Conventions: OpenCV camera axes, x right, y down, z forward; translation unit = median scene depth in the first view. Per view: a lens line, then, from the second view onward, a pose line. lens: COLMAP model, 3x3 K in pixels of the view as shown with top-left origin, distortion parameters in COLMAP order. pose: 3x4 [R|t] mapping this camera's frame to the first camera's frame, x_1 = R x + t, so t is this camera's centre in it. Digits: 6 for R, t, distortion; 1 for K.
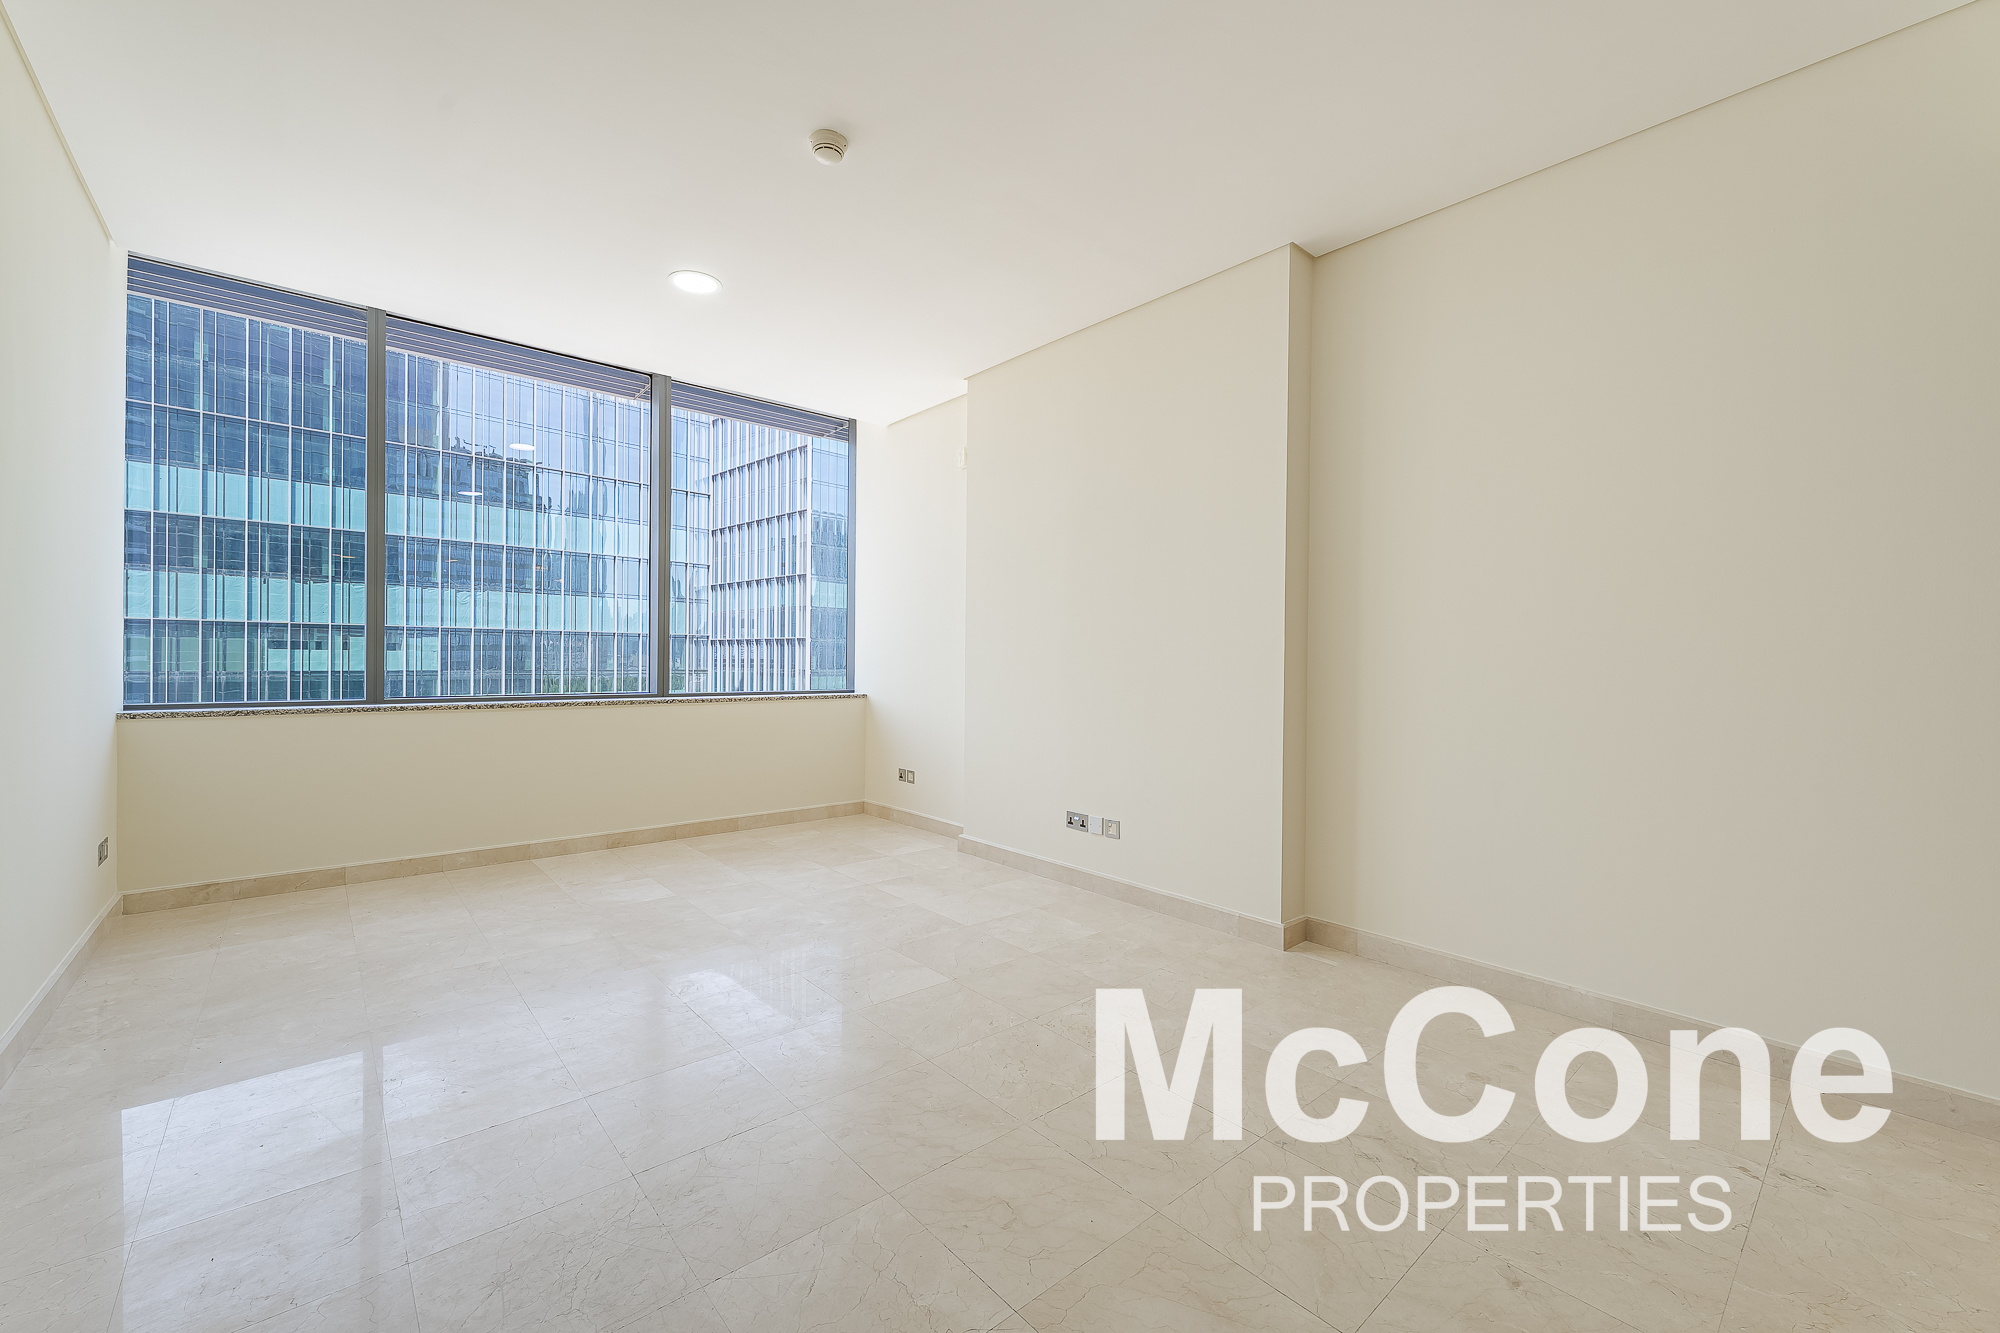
lens RADIAL K [[812.0, 0, 982.1], [0, 812.0, 653.4], [0, 0, 1]] dist [0.000554, 0.000600]
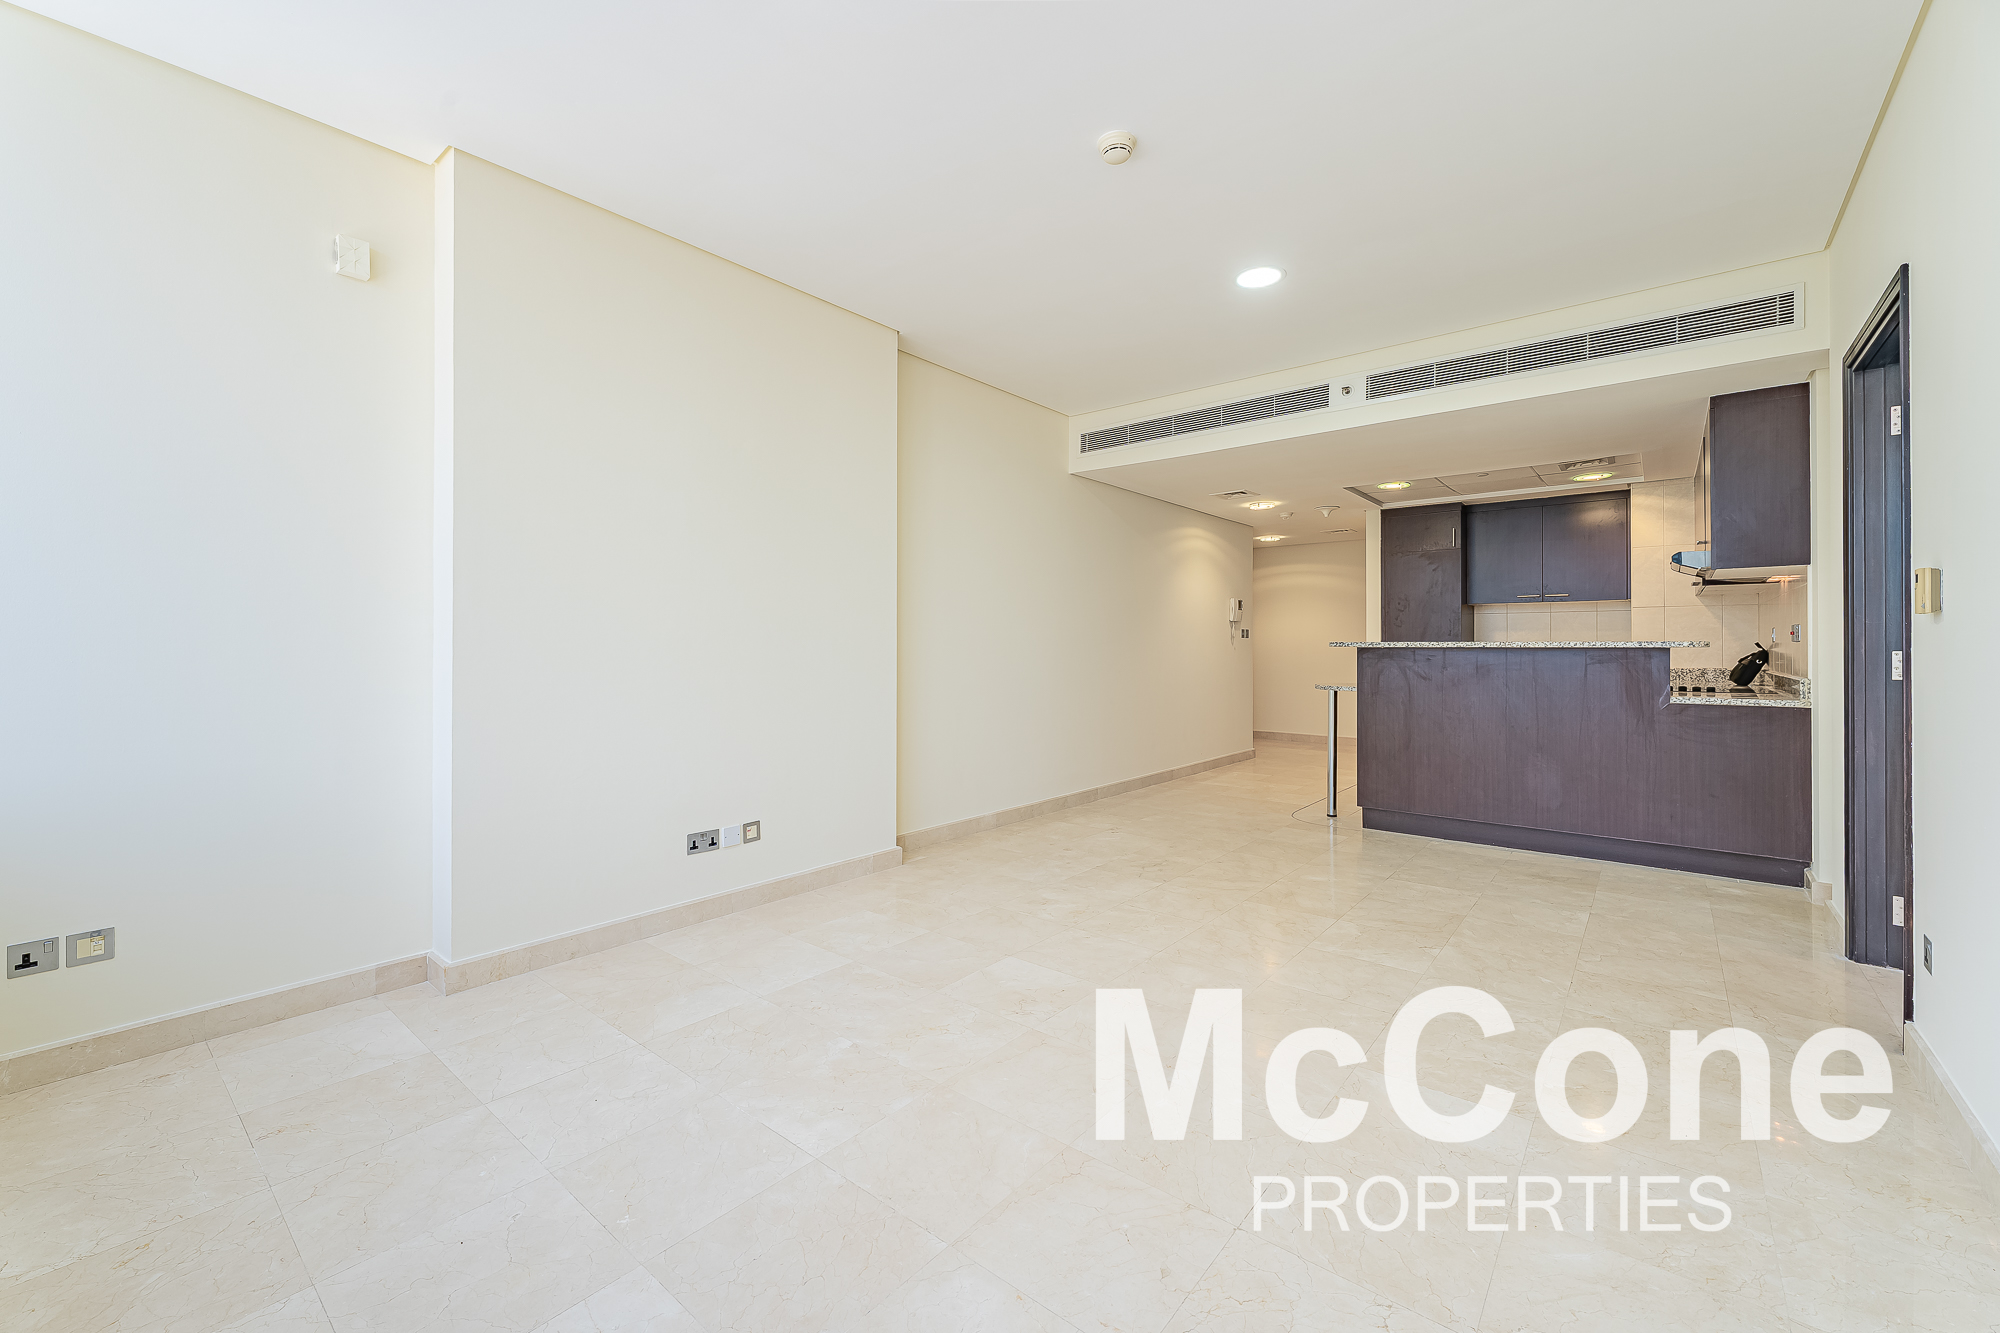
lens RADIAL K [[812.0, 0, 996.7], [0, 812.0, 654.3], [0, 0, 1]] dist [0.000554, 0.000600]
pose [[-0.190448, -0.020390, 0.981485, -0.778079], [-0.009657, 0.999775, 0.018896, -0.001137], [-0.981650, -0.005879, -0.190602, 0.909130]]
